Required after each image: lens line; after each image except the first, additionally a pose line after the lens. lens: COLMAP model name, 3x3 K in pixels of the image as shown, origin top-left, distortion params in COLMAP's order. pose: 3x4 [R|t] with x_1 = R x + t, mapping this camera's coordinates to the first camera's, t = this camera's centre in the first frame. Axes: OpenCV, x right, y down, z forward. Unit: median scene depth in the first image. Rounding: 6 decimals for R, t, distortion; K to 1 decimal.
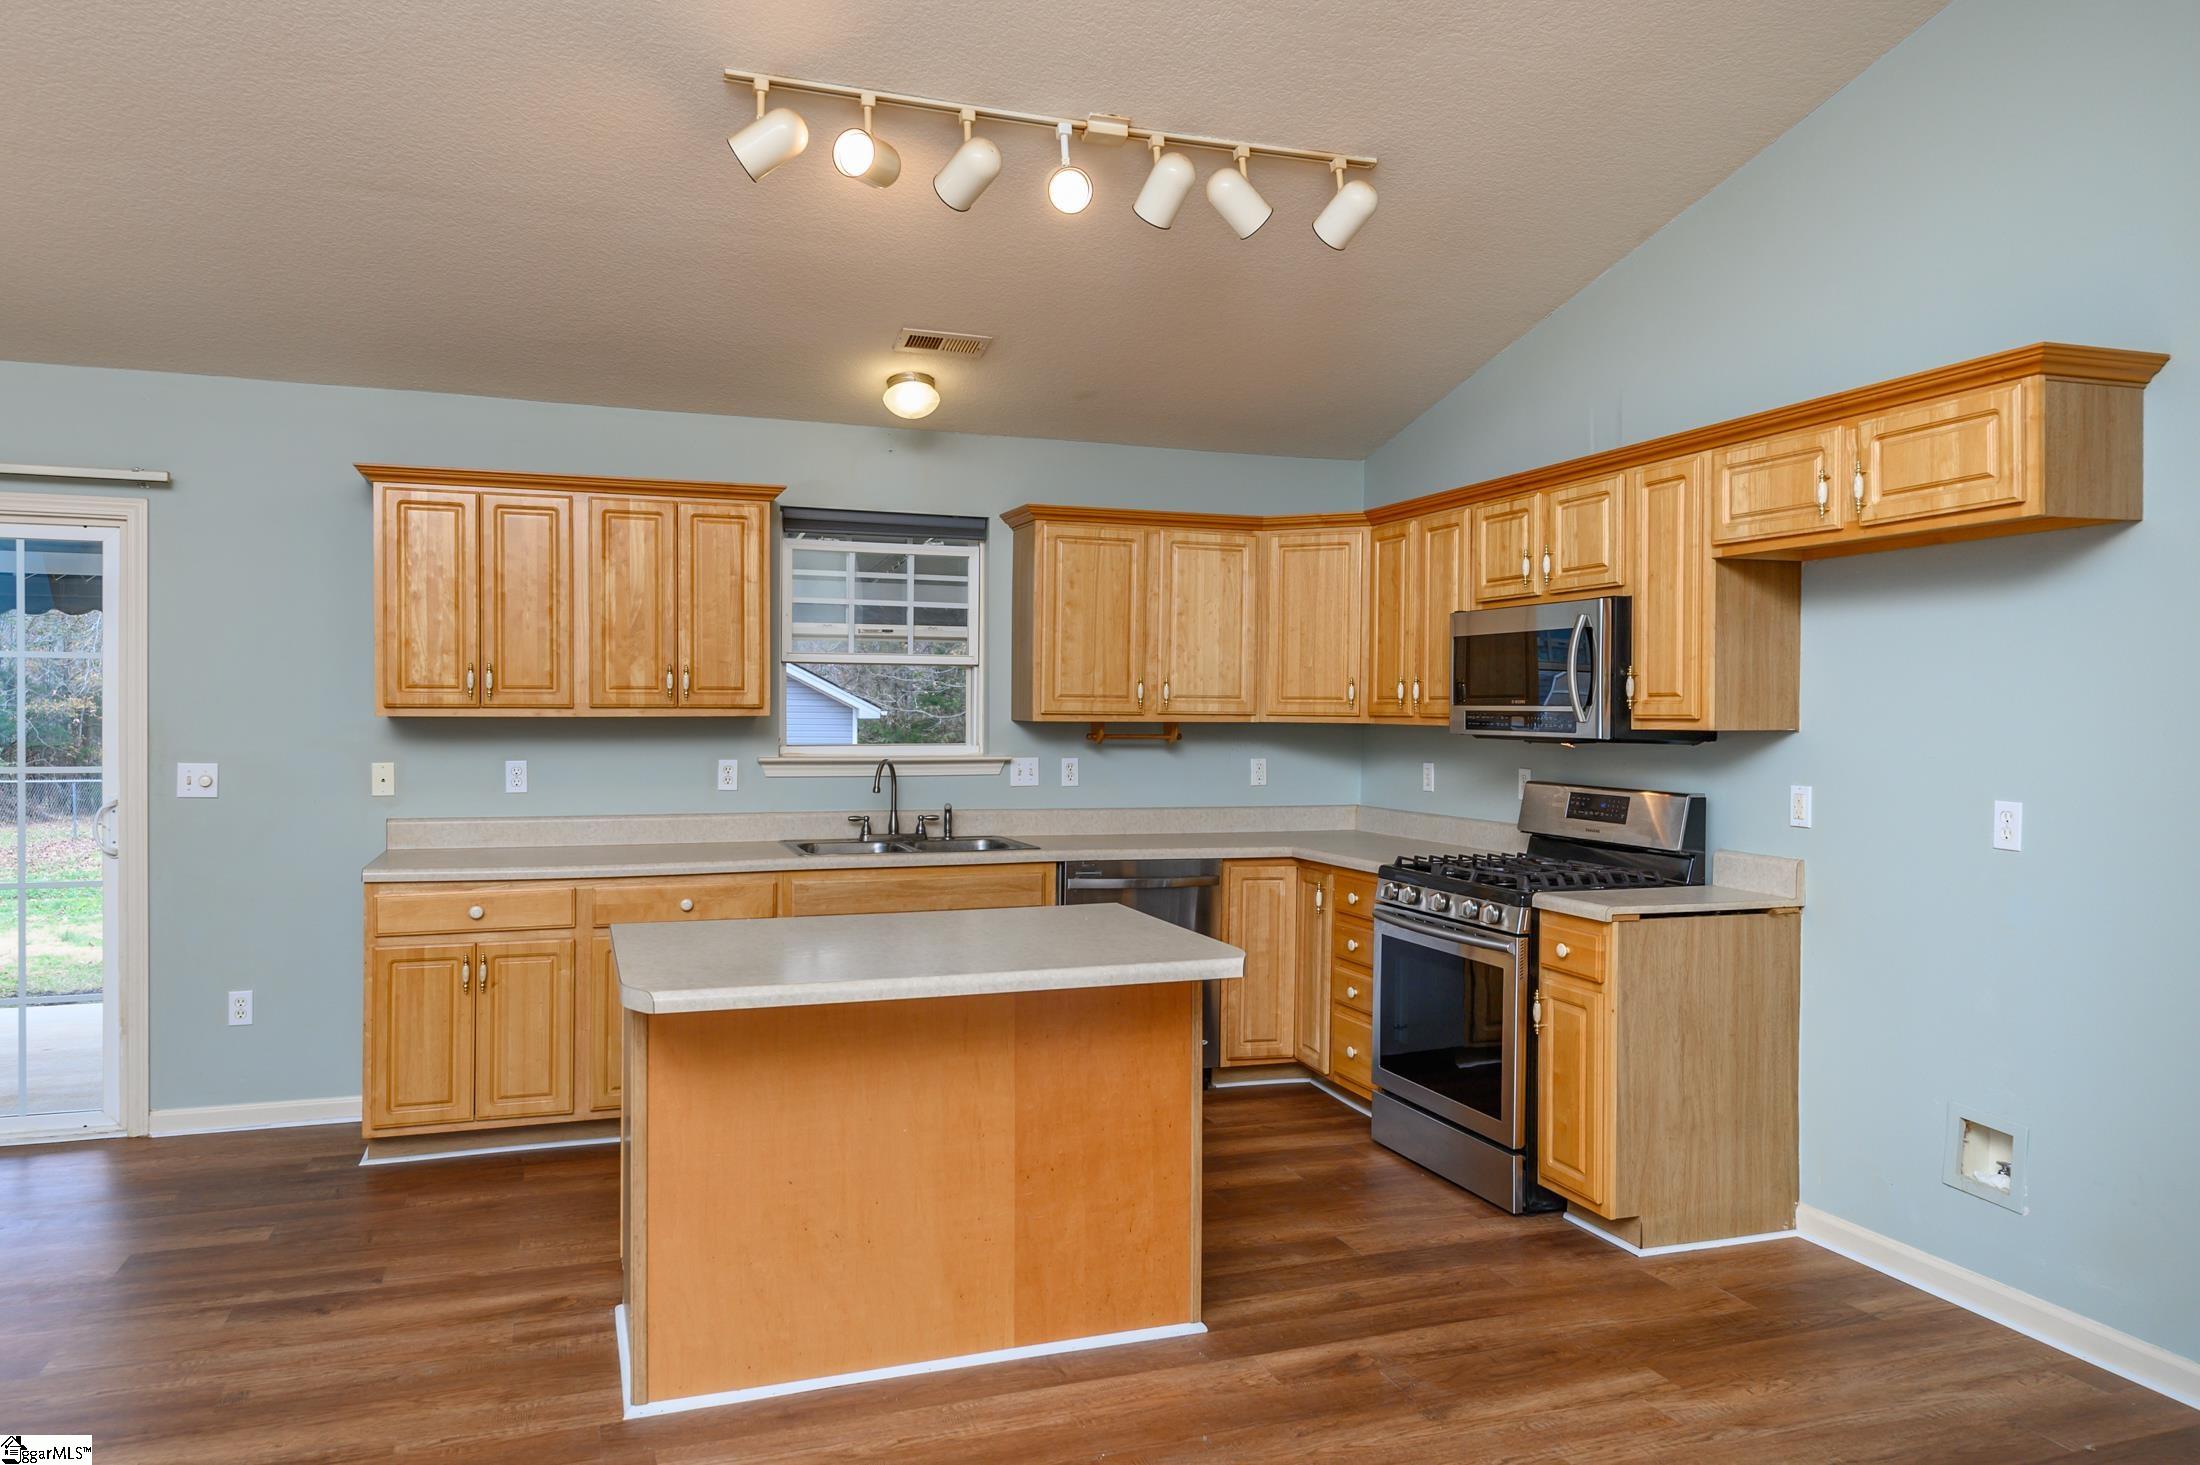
lens RADIAL K [[1446.3, 0, 1085.4], [0, 1446.3, 727.6], [0, 0, 1]] dist [0.005566, 0.000442]
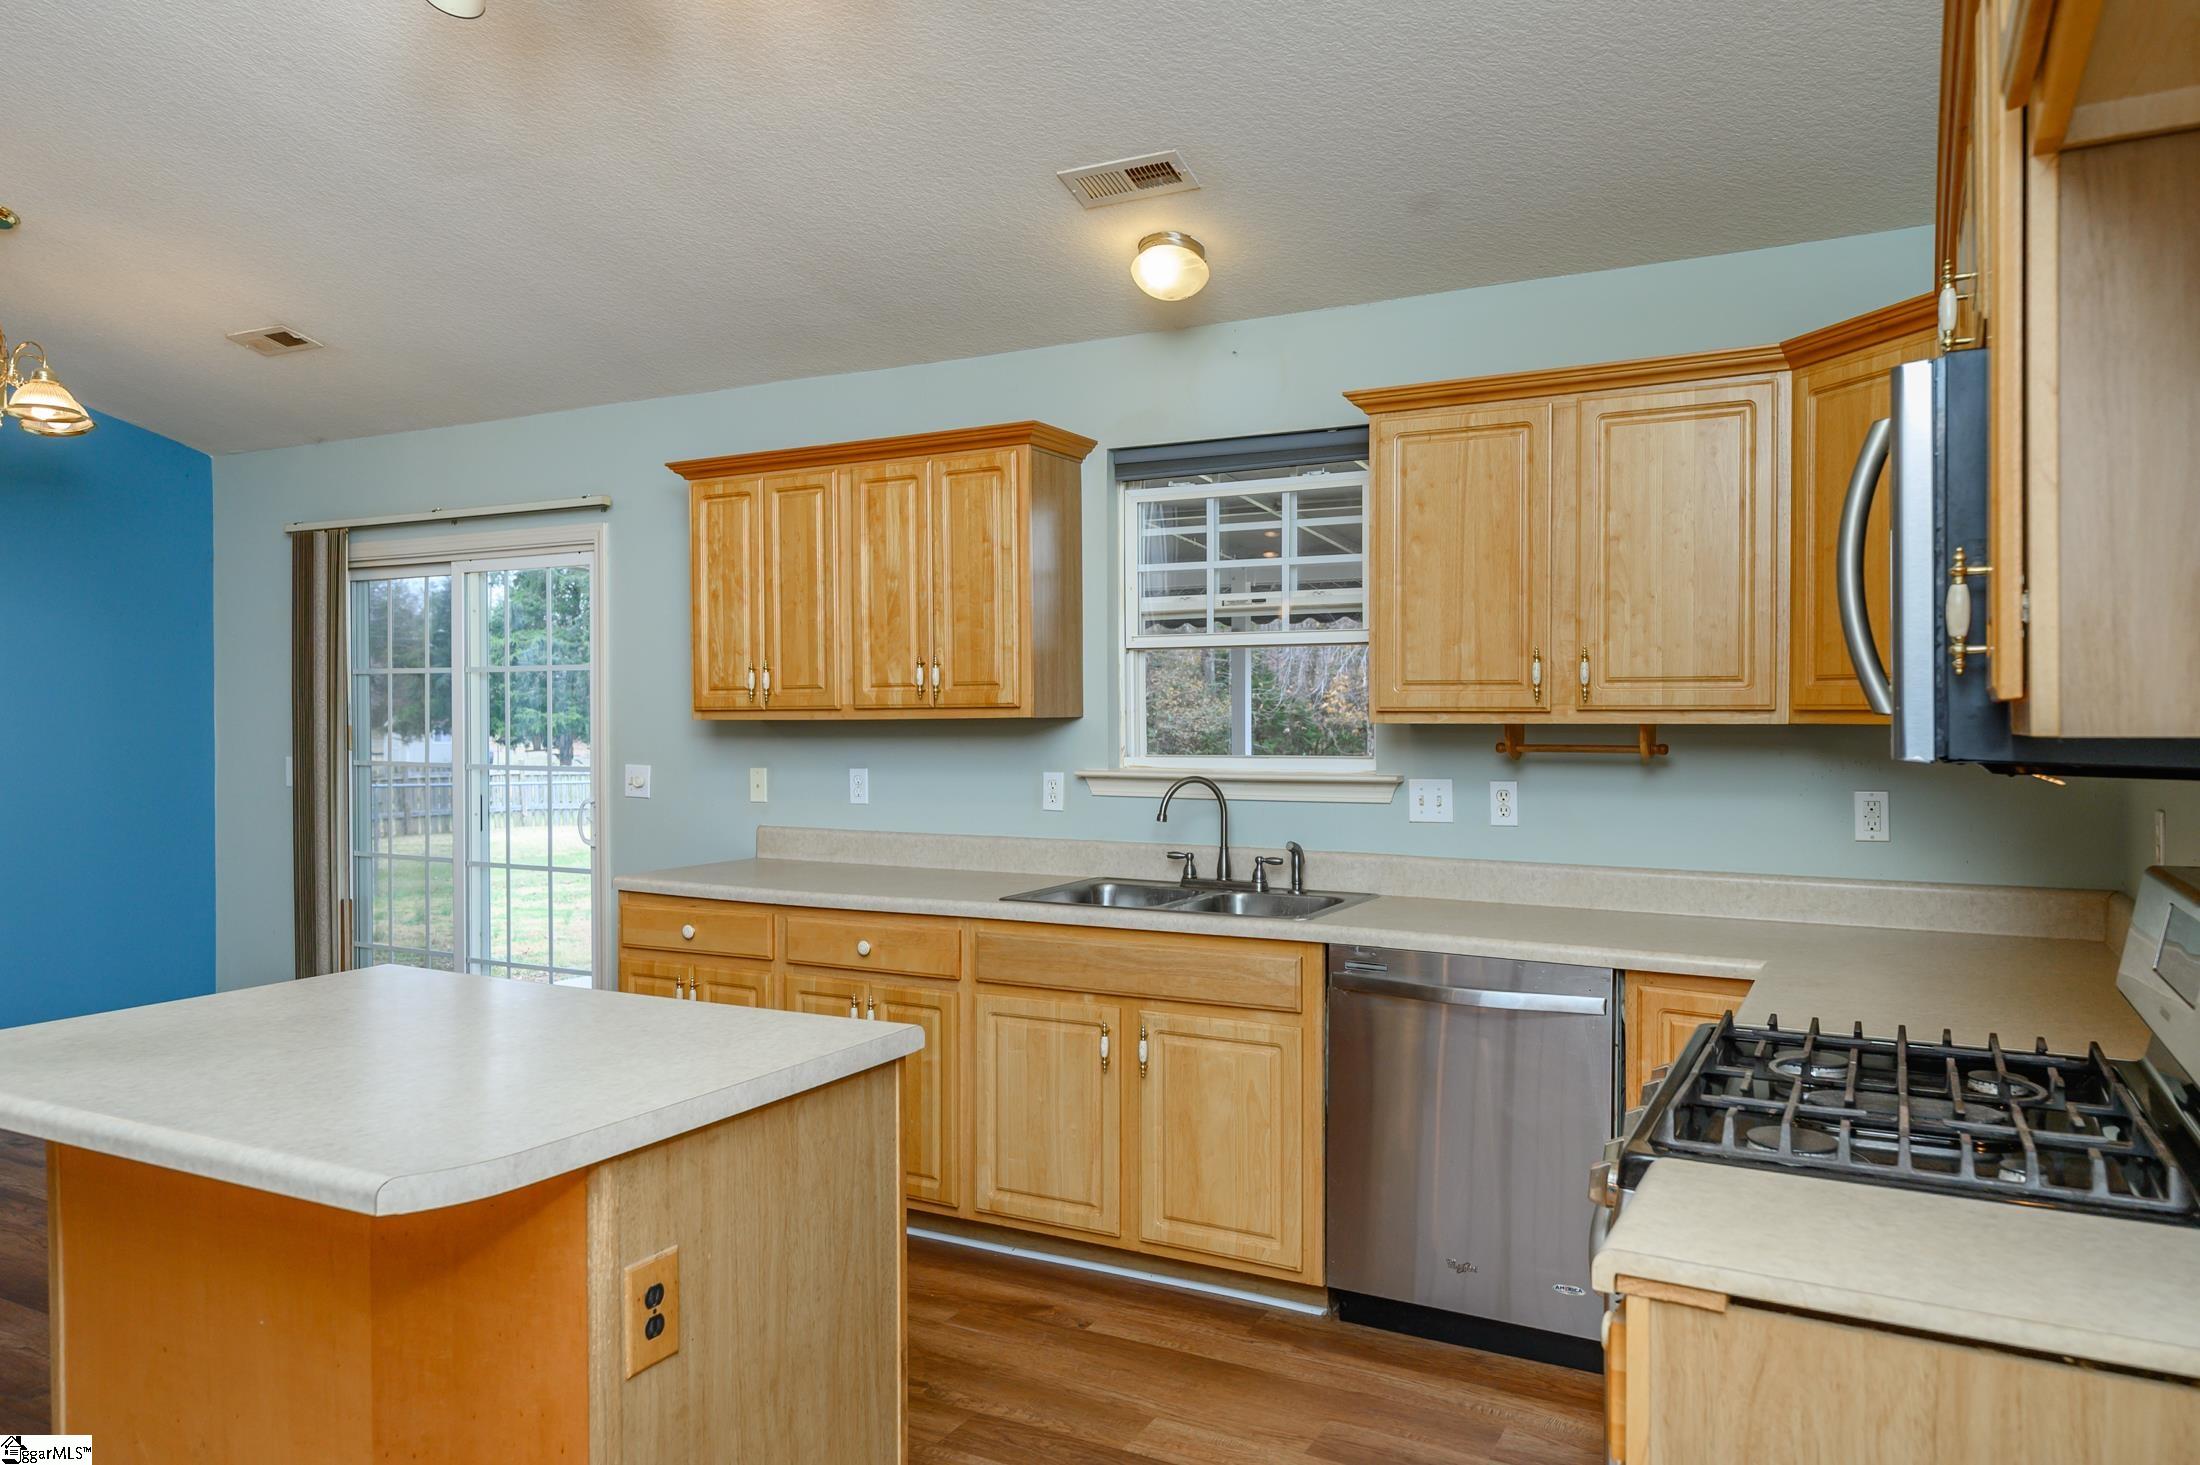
lens RADIAL K [[1481.4, 0, 1160.3], [0, 1481.4, 719.9], [0, 0, 1]] dist [0.002959, -0.000811]
pose [[0.669816, -0.006628, -0.742498, 0.457920], [-0.001872, 0.999942, -0.010615, 0.001916], [0.742525, 0.008500, 0.669765, 0.556270]]
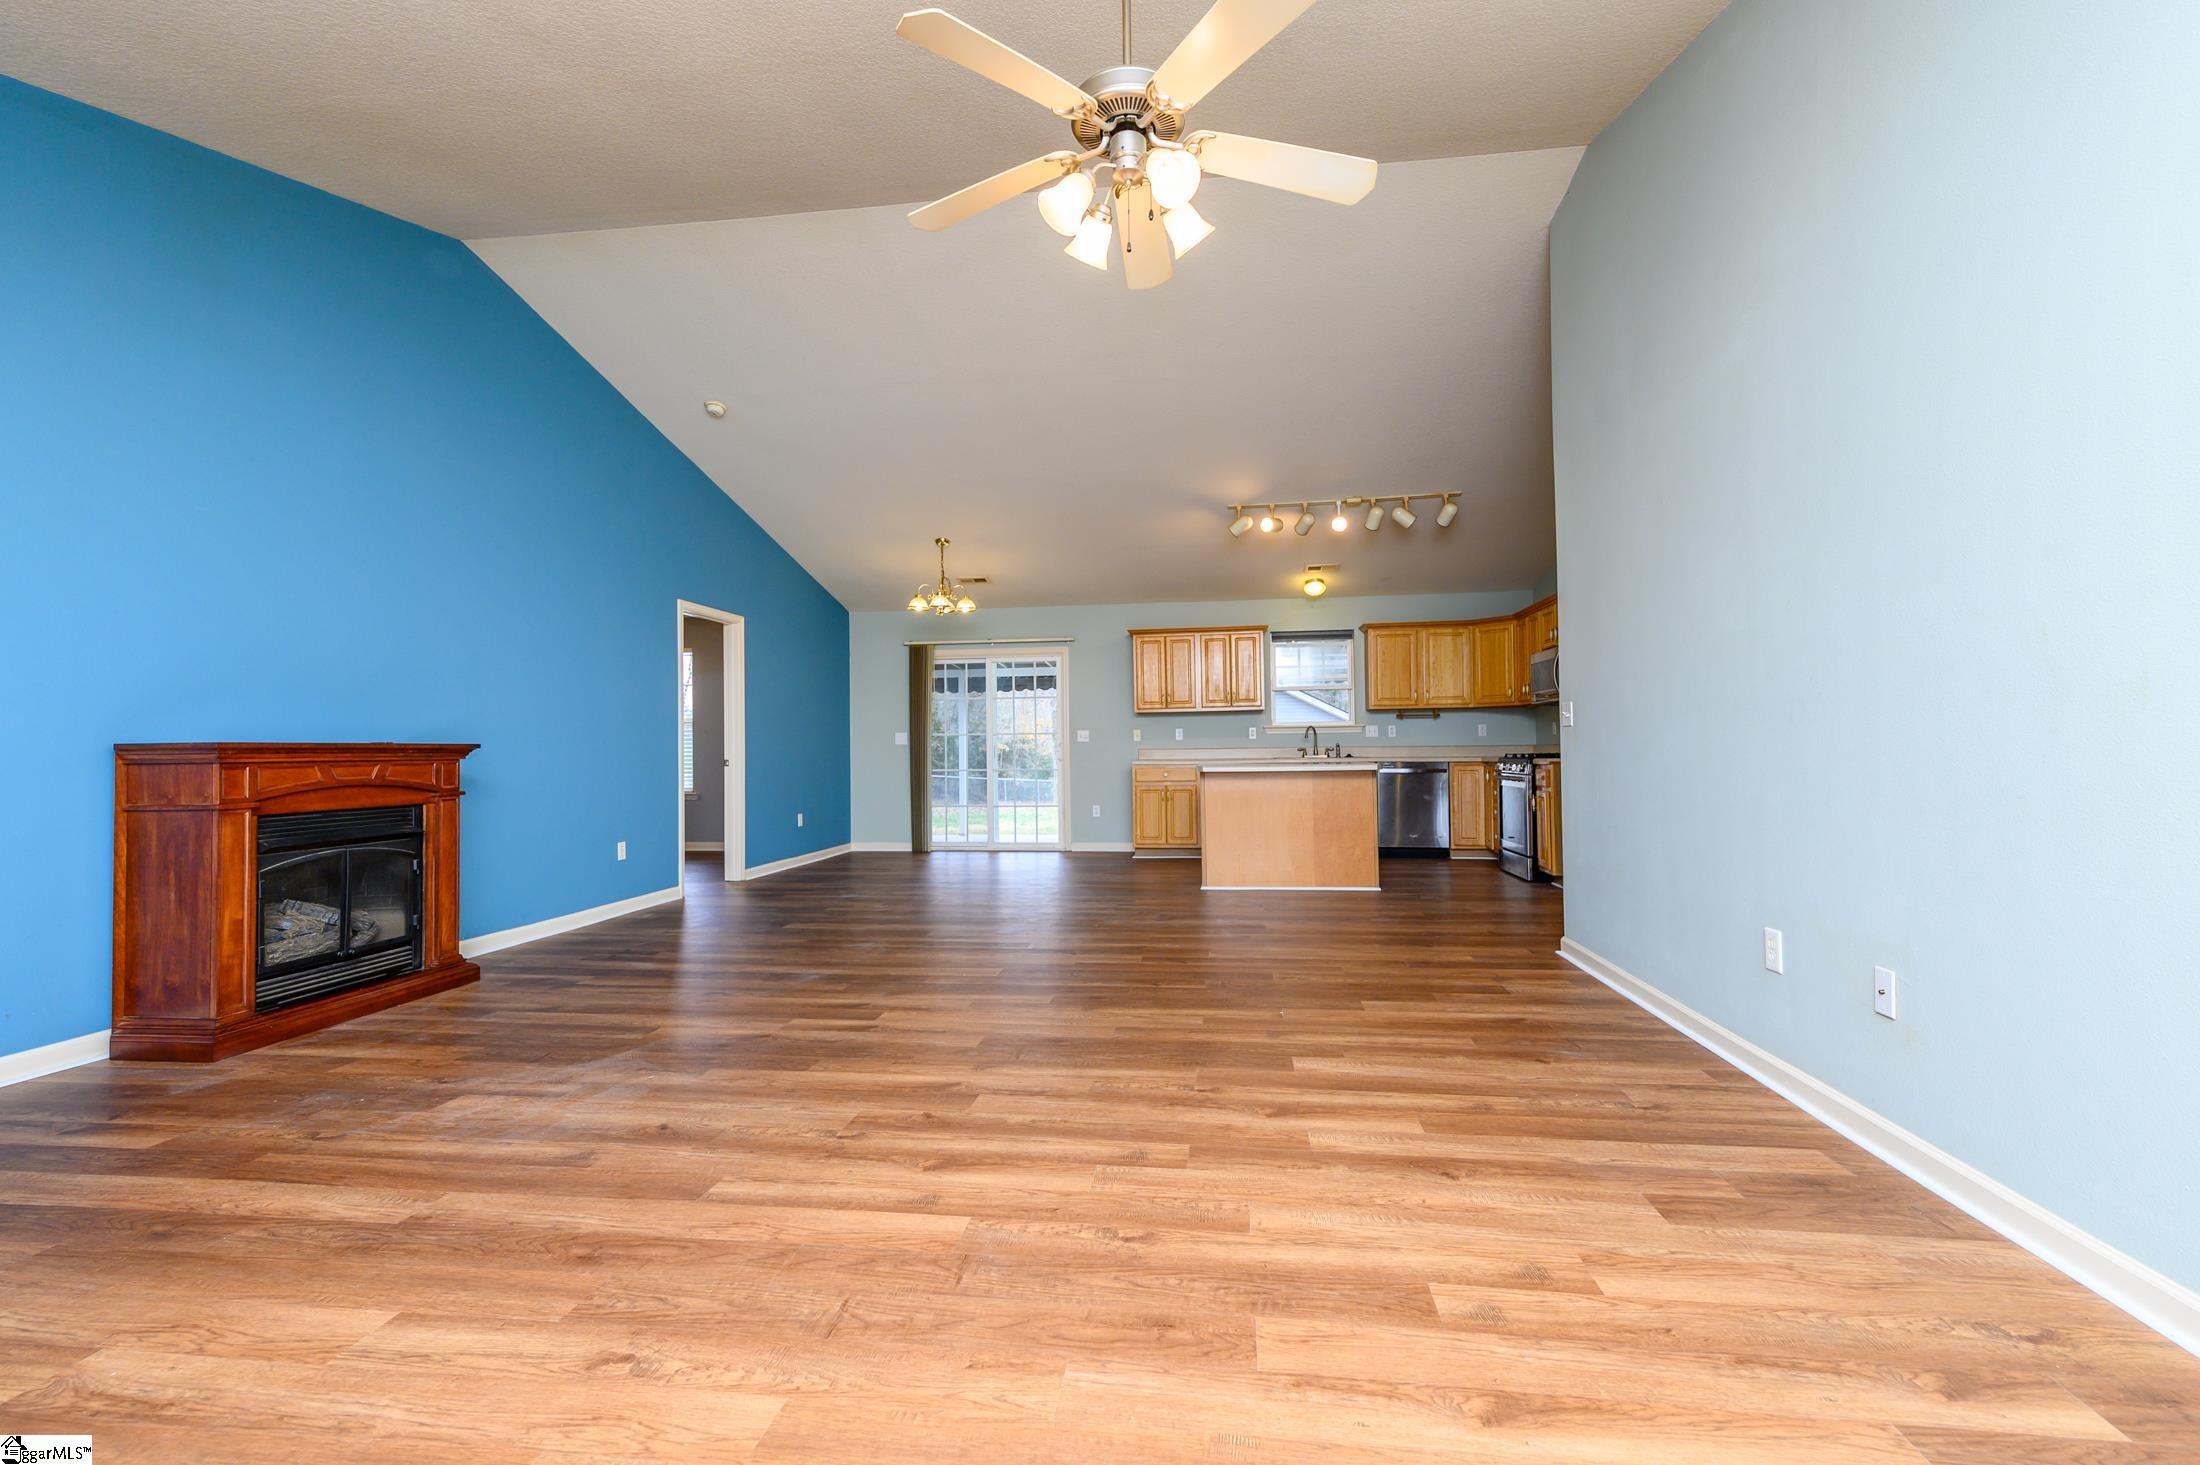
lens RADIAL K [[941.0, 0, 1100.0], [0, 941.0, 732.5], [0, 0, 1]] dist [0.014006, -0.000357]
pose [[0.881305, -0.027102, -0.471769, 0.376506], [0.014642, 0.999441, -0.030064, 0.091750], [0.472320, 0.019588, 0.881209, -0.773819]]
